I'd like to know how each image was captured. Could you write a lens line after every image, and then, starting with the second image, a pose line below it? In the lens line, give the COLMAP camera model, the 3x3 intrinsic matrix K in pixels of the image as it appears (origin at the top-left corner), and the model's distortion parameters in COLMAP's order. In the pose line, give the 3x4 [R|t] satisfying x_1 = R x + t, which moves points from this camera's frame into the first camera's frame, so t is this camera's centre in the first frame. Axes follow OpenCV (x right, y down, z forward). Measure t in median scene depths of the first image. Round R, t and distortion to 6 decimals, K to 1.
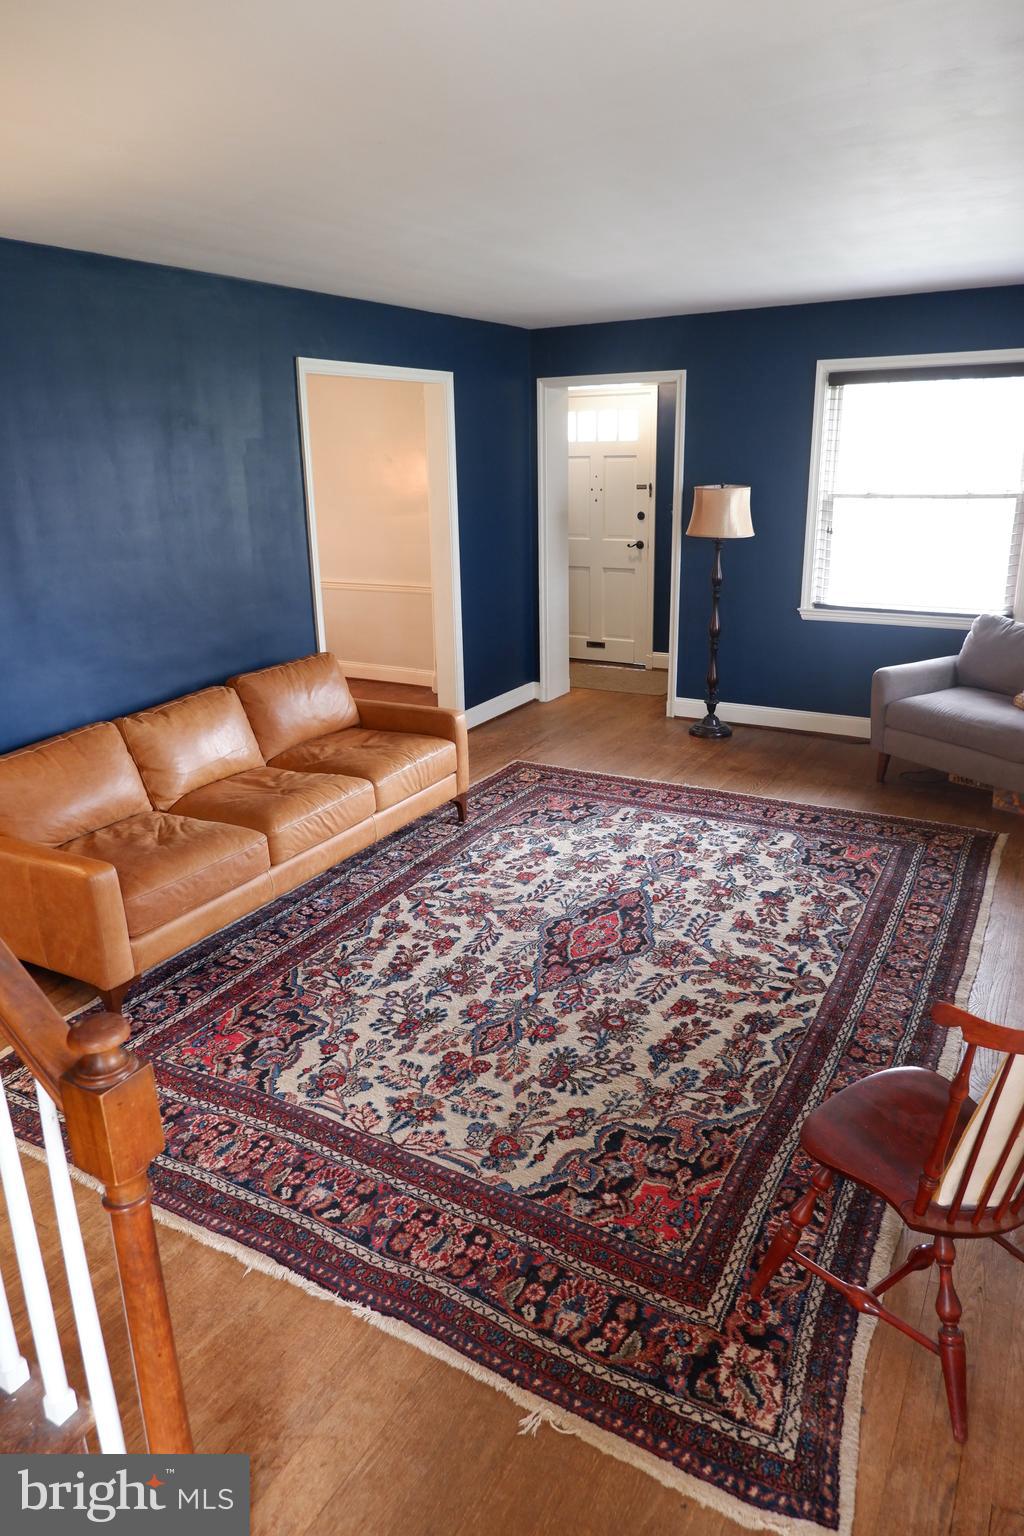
lens RADIAL K [[996.3, 0, 512.1], [0, 996.3, 766.5], [0, 0, 1]] dist [-0.018713, 0.001249]
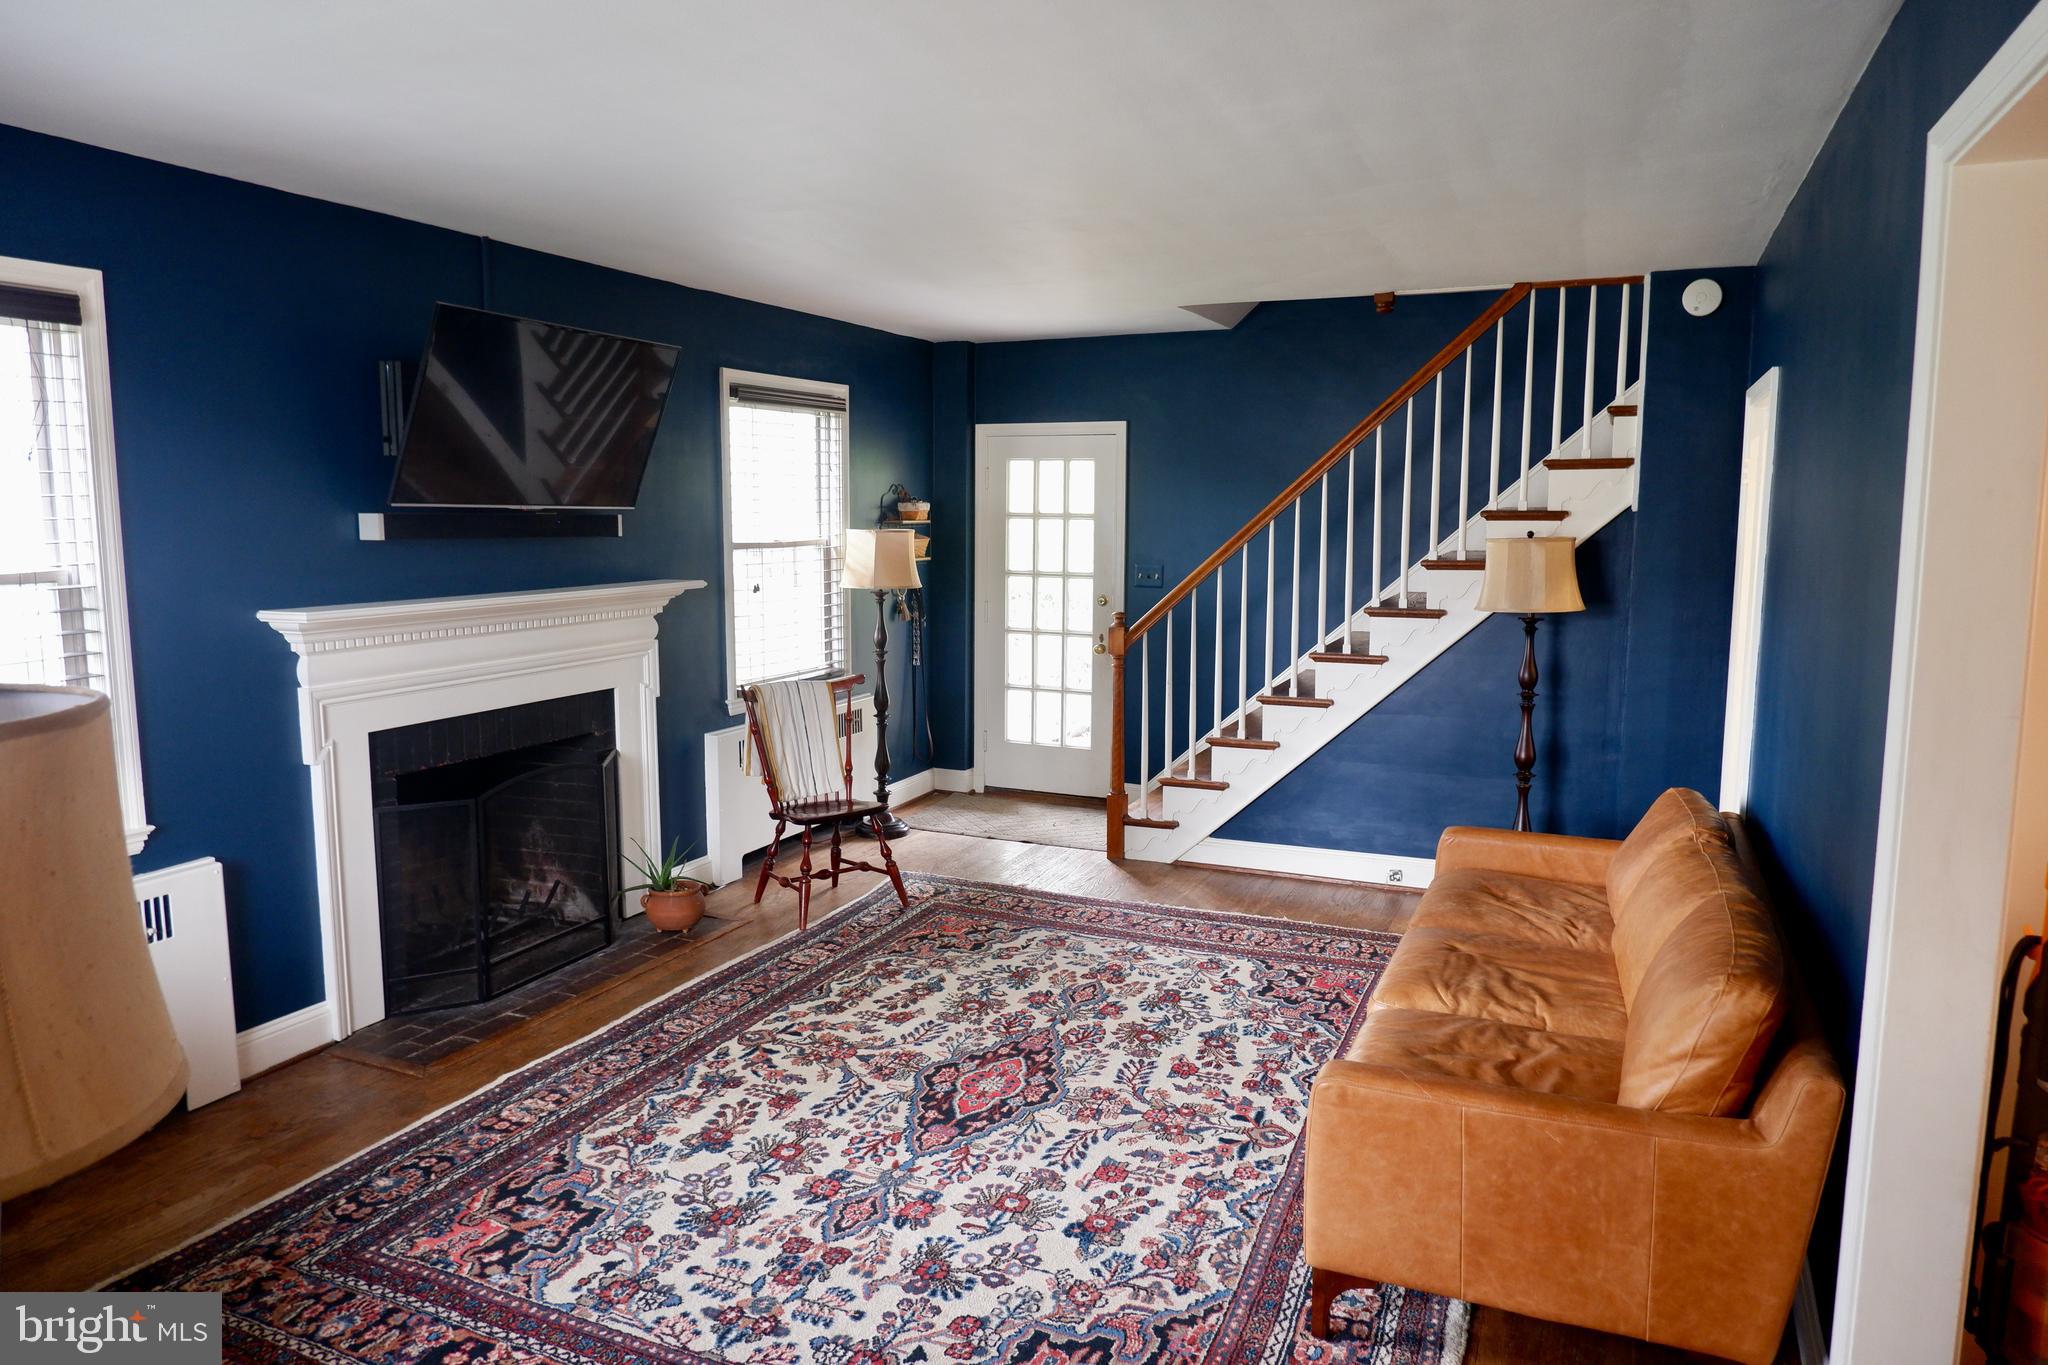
lens RADIAL K [[1328.4, 0, 1022.3], [0, 1328.4, 676.7], [0, 0, 1]] dist [-0.018713, 0.001249]
pose [[-0.994772, 0.032551, -0.096798, 0.146255], [-0.012213, 0.903122, 0.429211, -0.535347], [0.101392, 0.428149, -0.898002, 1.760026]]
